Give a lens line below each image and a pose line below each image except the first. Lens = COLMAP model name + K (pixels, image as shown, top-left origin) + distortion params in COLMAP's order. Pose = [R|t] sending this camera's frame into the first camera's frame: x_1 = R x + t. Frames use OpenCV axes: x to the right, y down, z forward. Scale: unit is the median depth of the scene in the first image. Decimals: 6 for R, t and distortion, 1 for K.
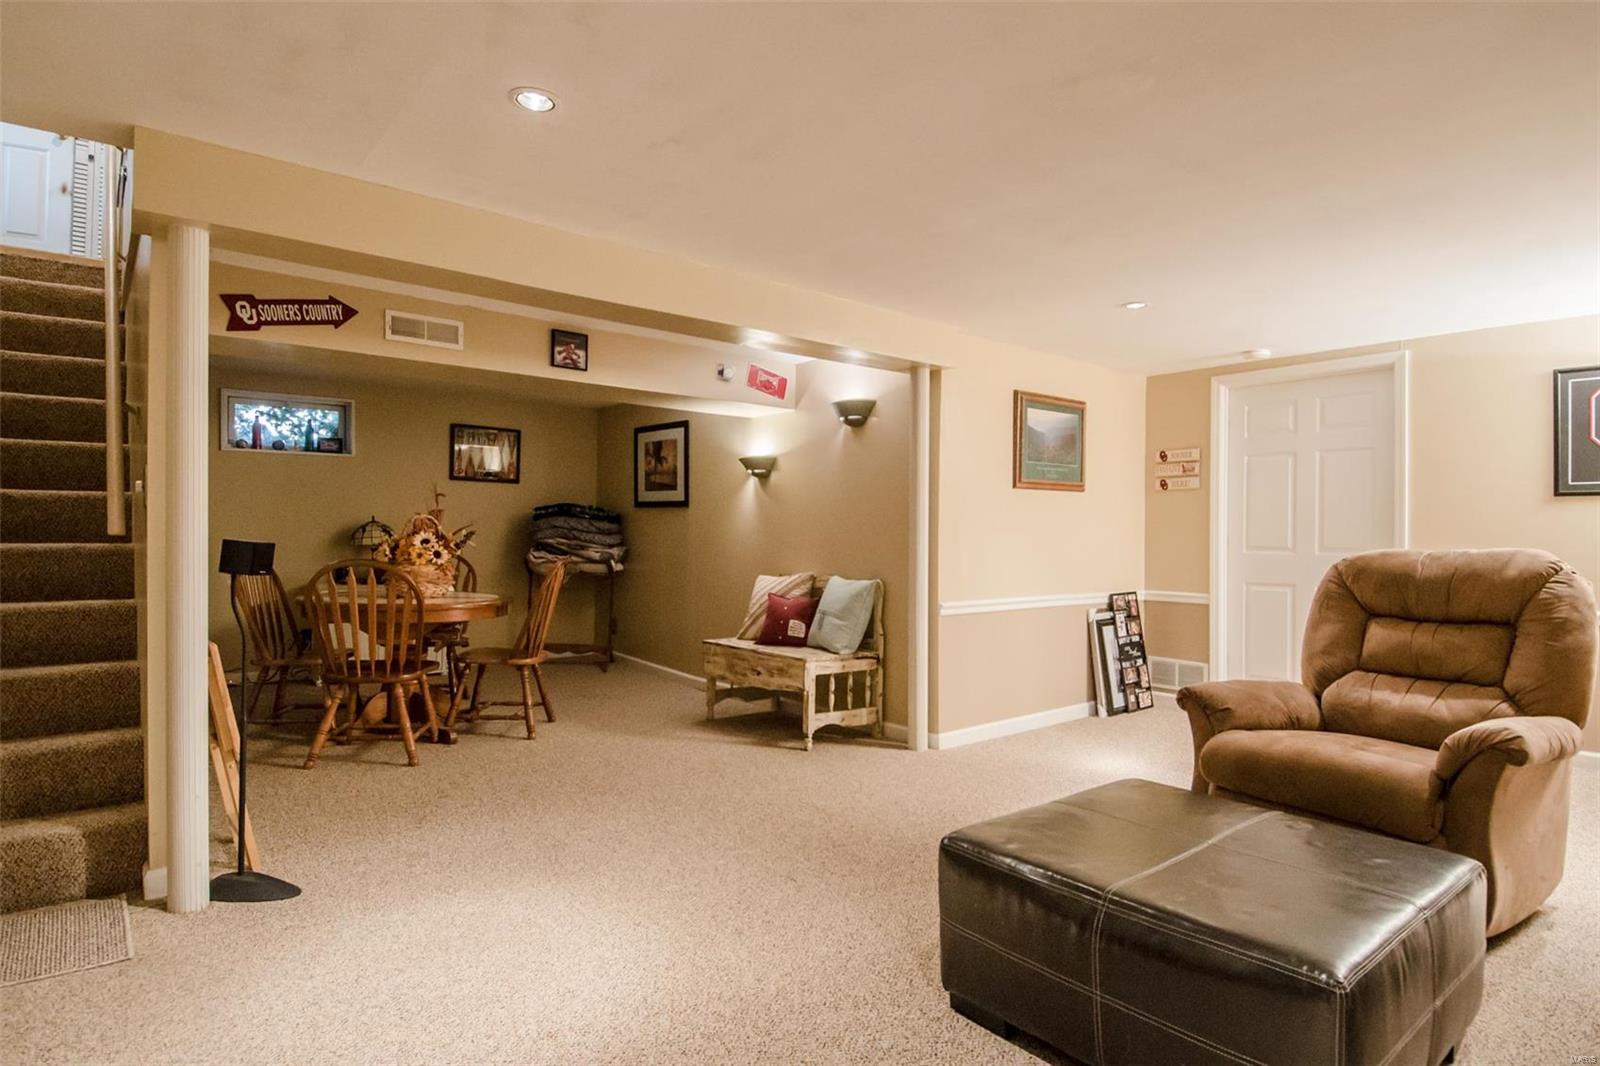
lens RADIAL K [[841.7, 0, 807.5], [0, 841.7, 534.3], [0, 0, 1]] dist [0.045518, -0.048407]
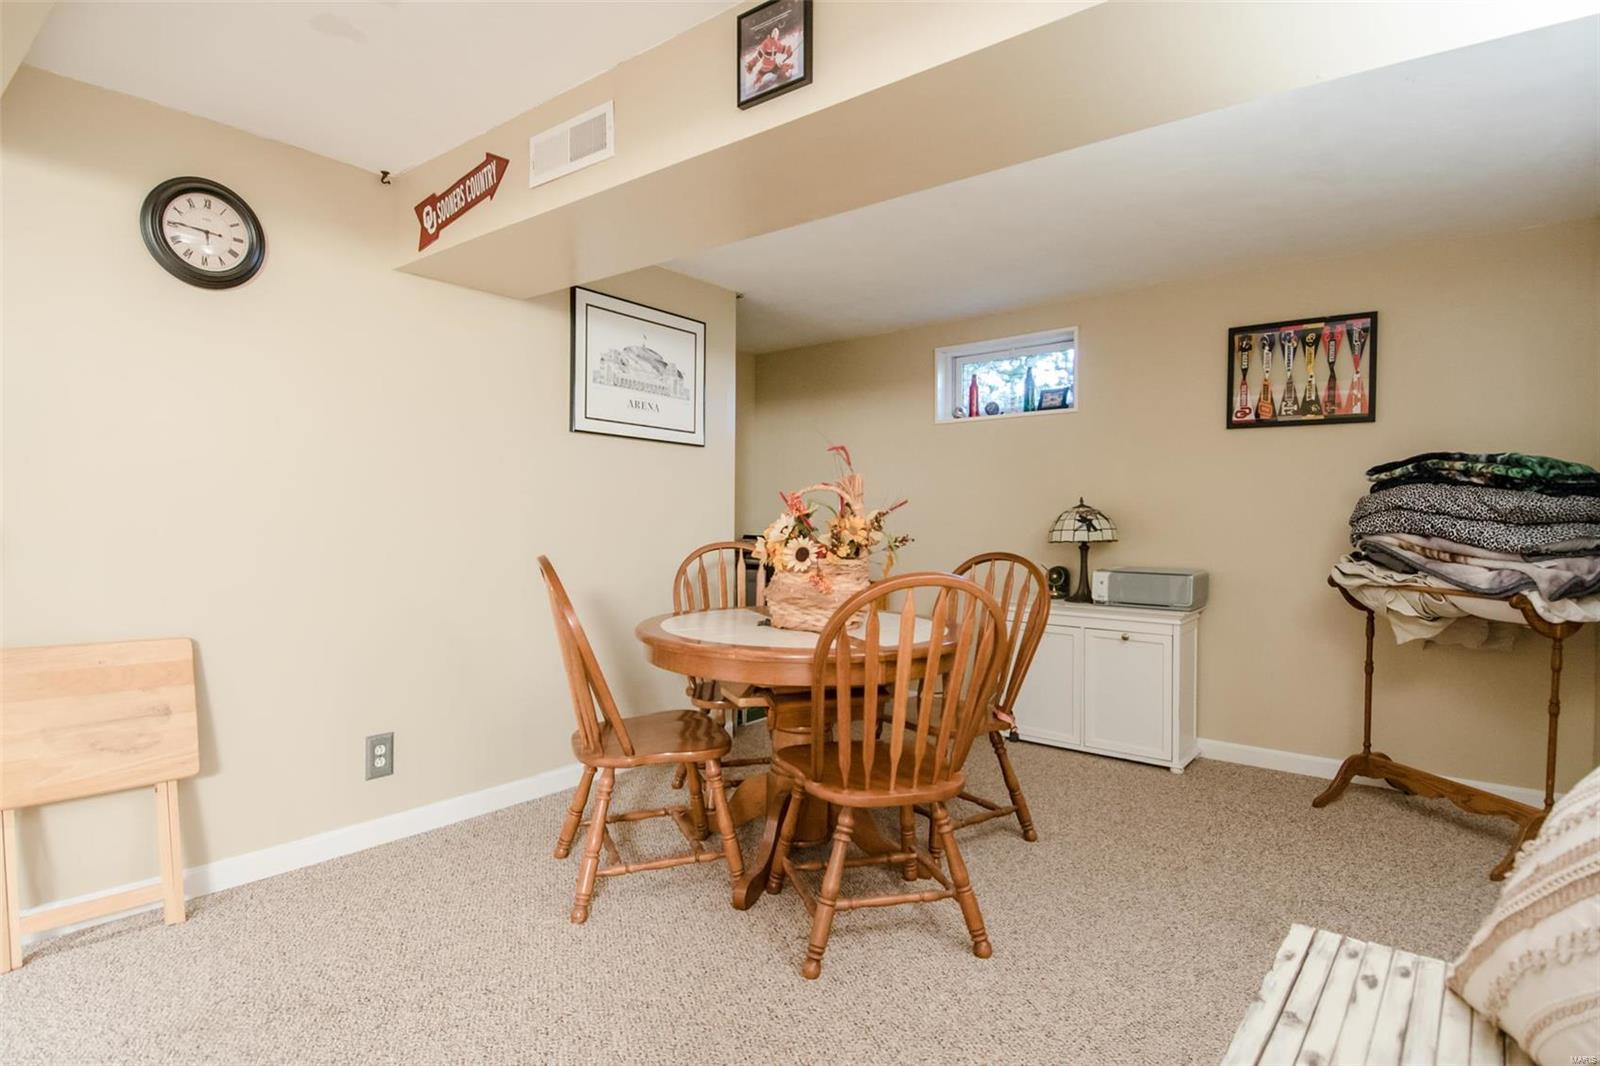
lens RADIAL K [[841.7, 0, 807.5], [0, 841.7, 534.3], [0, 0, 1]] dist [0.045518, -0.048407]
pose [[0.205555, 0.004251, -0.978636, 0.074273], [-0.007744, 0.999966, 0.002717, 0.006173], [0.978615, 0.007020, 0.205581, 0.611450]]
